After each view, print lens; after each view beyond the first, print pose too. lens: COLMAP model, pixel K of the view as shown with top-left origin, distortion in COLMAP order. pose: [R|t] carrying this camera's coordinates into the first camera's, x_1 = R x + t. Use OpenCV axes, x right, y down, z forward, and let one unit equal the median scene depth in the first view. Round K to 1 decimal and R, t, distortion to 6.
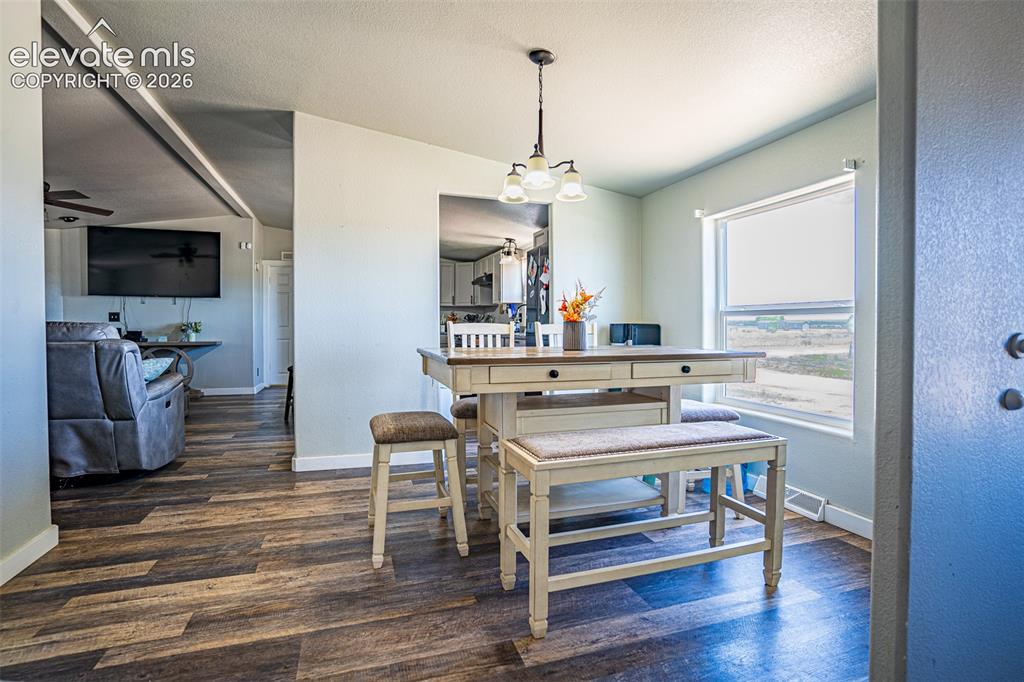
lens RADIAL K [[503.3, 0, 515.0], [0, 503.3, 335.7], [0, 0, 1]] dist [-0.037763, 0.008727]
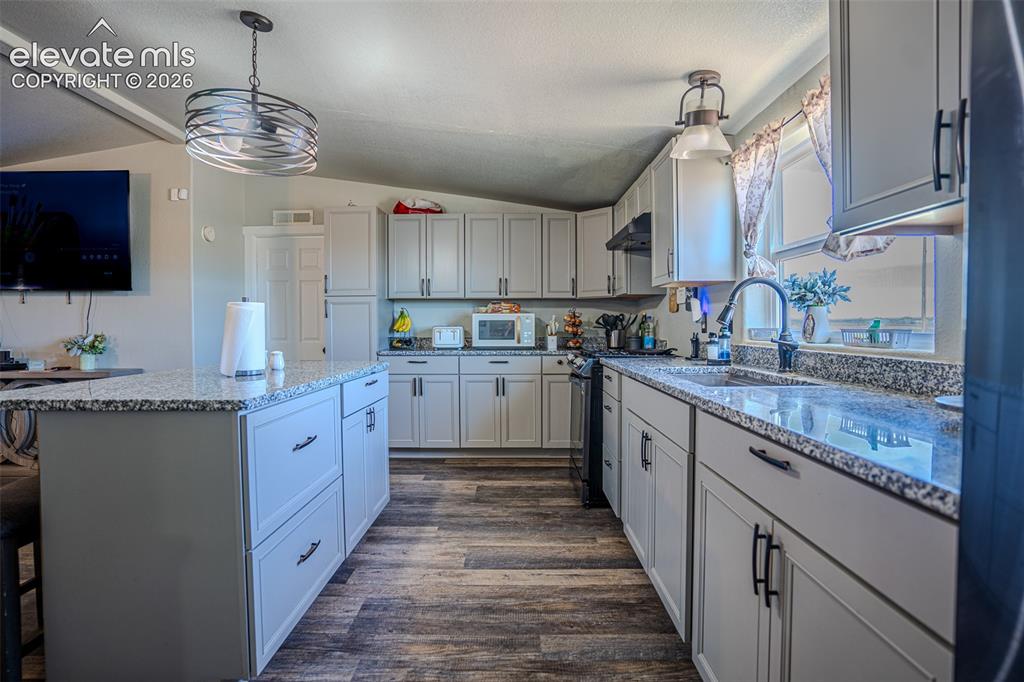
lens RADIAL K [[503.3, 0, 512.9], [0, 503.3, 339.0], [0, 0, 1]] dist [-0.037763, 0.008727]
pose [[0.946218, 0.000238, -0.323529, -0.018357], [0.001329, 0.999988, 0.004621, -0.022246], [0.323526, -0.004802, 0.946207, 0.555471]]
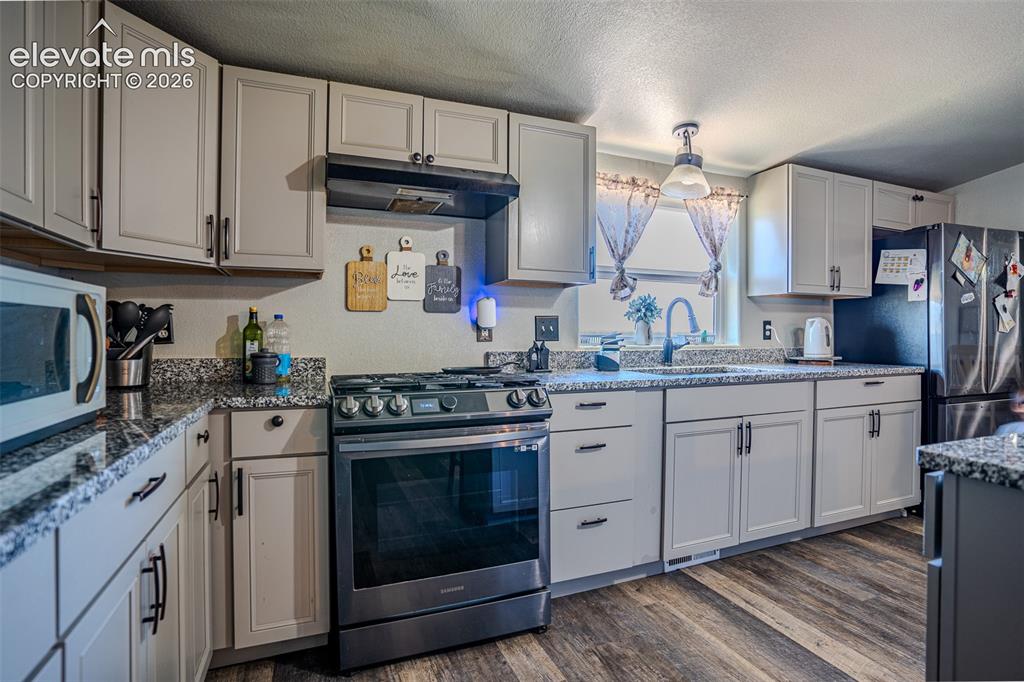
lens RADIAL K [[503.3, 0, 508.0], [0, 503.3, 339.6], [0, 0, 1]] dist [-0.037763, 0.008727]
pose [[-0.050745, -0.013714, 0.998617, -0.316663], [0.022718, 0.999631, 0.014883, -0.031011], [-0.998453, 0.023442, -0.050414, 0.956382]]
